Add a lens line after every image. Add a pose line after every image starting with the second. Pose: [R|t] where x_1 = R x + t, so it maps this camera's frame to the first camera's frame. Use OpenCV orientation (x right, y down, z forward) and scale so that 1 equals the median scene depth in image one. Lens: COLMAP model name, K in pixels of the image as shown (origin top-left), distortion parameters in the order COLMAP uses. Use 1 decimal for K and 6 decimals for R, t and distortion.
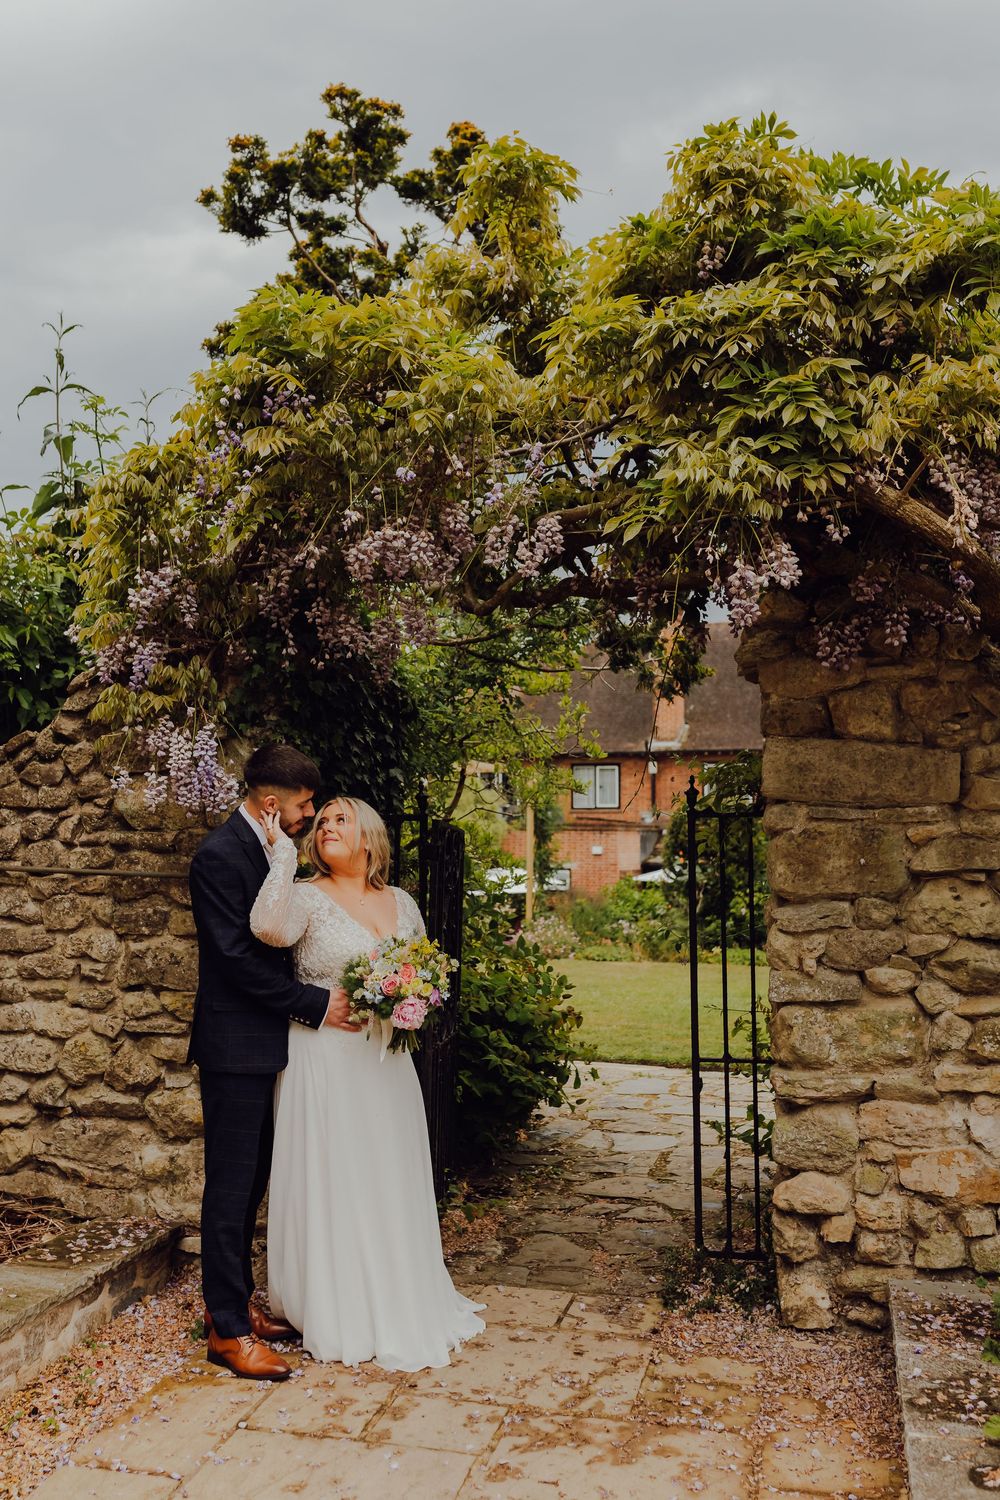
lens RADIAL K [[1710.1, 0, 426.3], [0, 1710.1, 712.5], [0, 0, 1]] dist [-0.003584, 0.000574]
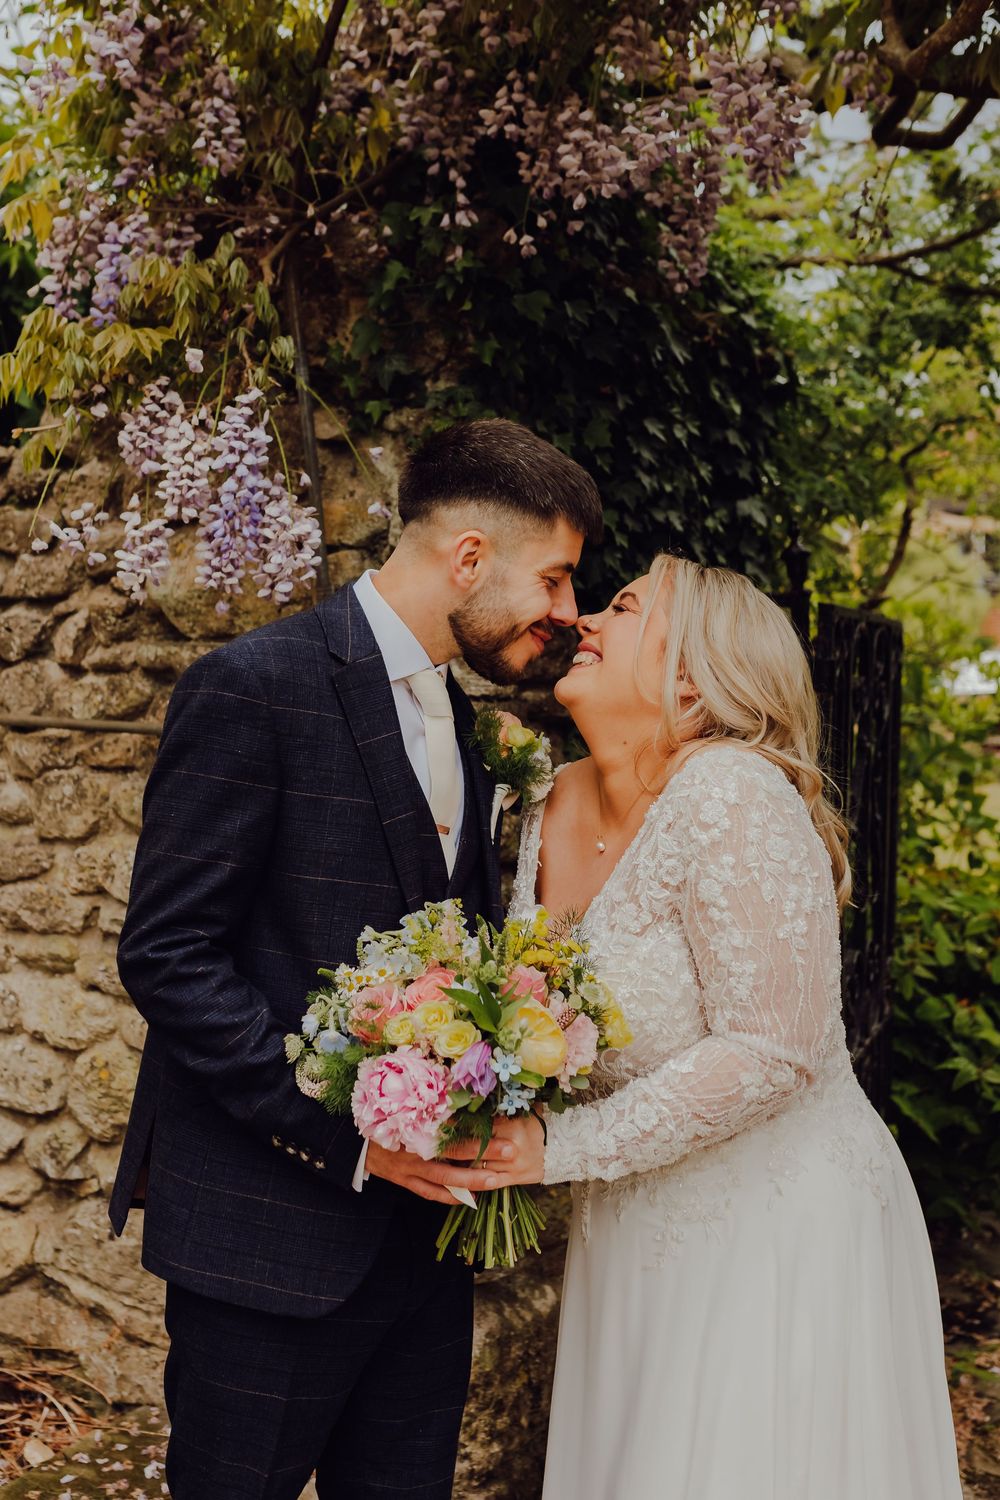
lens RADIAL K [[1710.1, 0, 426.3], [0, 1710.1, 712.5], [0, 0, 1]] dist [-0.003584, 0.000574]
pose [[0.963438, -0.005017, -0.267884, 0.025477], [0.039054, 0.991776, 0.121881, 0.032998], [0.265069, -0.127886, 0.955711, 0.552105]]
